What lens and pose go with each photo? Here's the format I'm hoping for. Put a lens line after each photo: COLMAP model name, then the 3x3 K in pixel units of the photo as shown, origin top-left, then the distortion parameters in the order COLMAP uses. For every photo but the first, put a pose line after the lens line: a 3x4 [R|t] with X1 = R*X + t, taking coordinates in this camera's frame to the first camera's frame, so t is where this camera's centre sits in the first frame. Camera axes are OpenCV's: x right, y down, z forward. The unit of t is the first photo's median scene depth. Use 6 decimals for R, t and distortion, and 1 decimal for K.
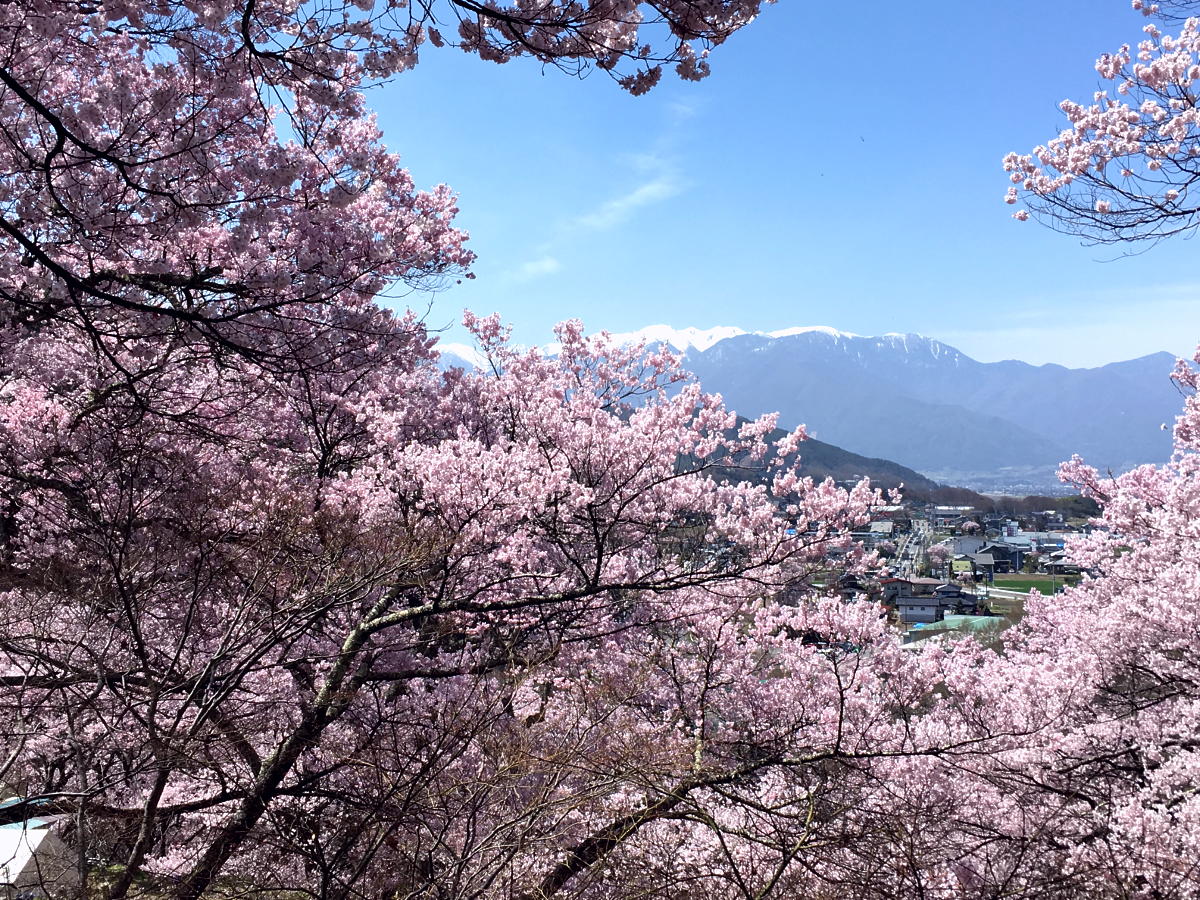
lens RADIAL K [[1527.9, 0, 593.1], [0, 1527.9, 446.6], [0, 0, 1]] dist [0.024697, 0.000000]
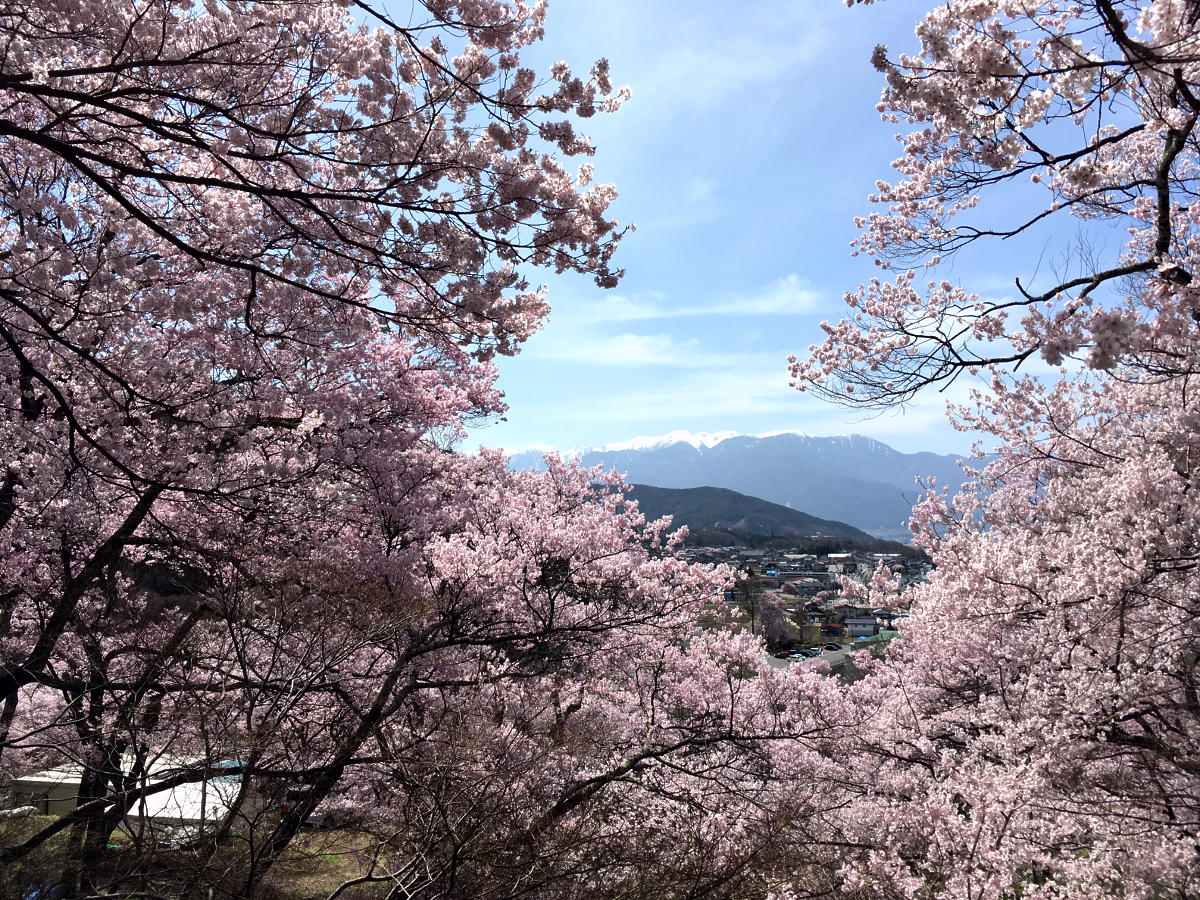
lens RADIAL K [[1080.2, 0, 599.7], [0, 1080.2, 447.2], [0, 0, 1]] dist [0.056009, -0.097694]
pose [[0.996035, -0.014714, -0.087736, 0.099111], [0.010662, 0.998863, -0.046474, -0.028074], [0.088320, 0.045355, 0.995059, -0.068838]]
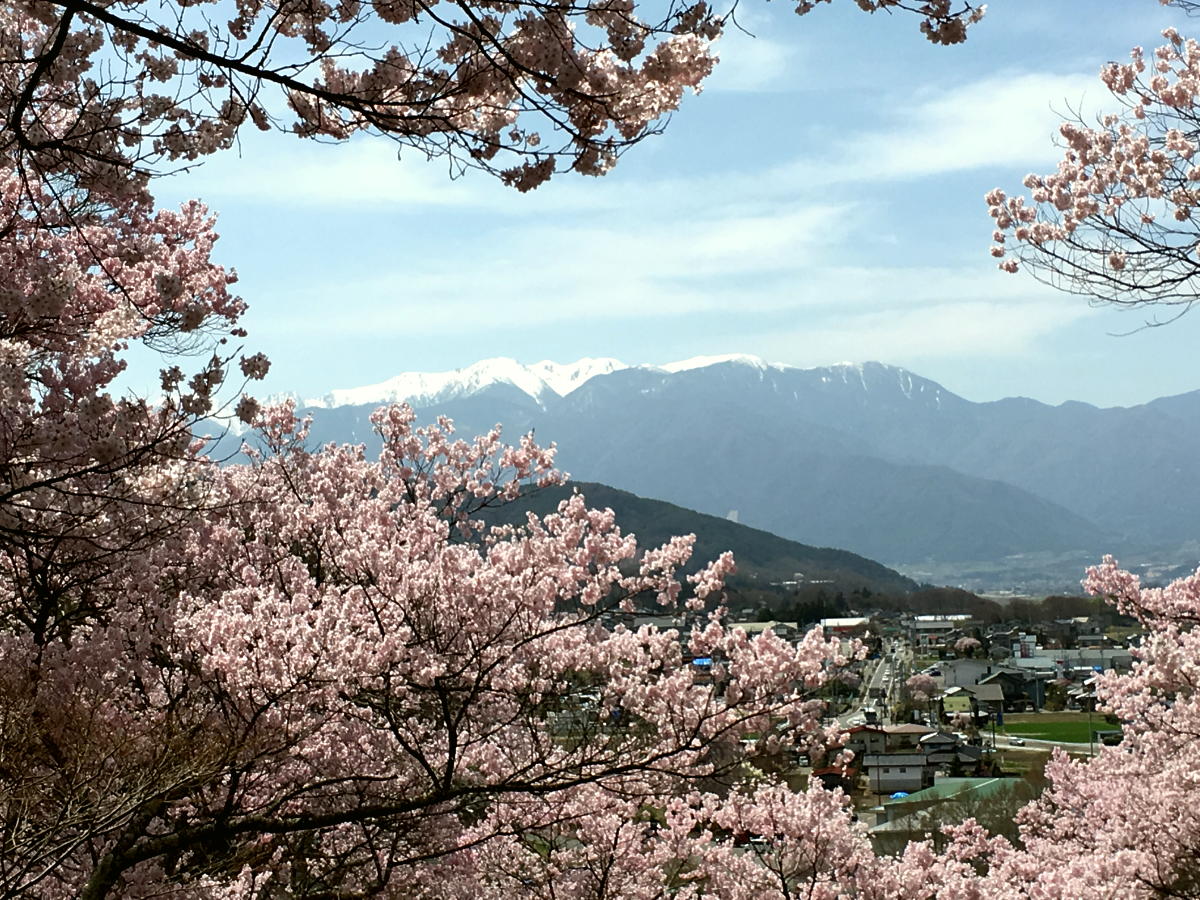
lens RADIAL K [[2409.9, 0, 592.1], [0, 2409.9, 405.2], [0, 0, 1]] dist [0.053174, 0.000000]
pose [[0.995648, -0.028345, 0.088776, -0.017553], [0.032024, 0.998674, -0.040298, -0.026670], [-0.087516, 0.042966, 0.995236, -0.088289]]
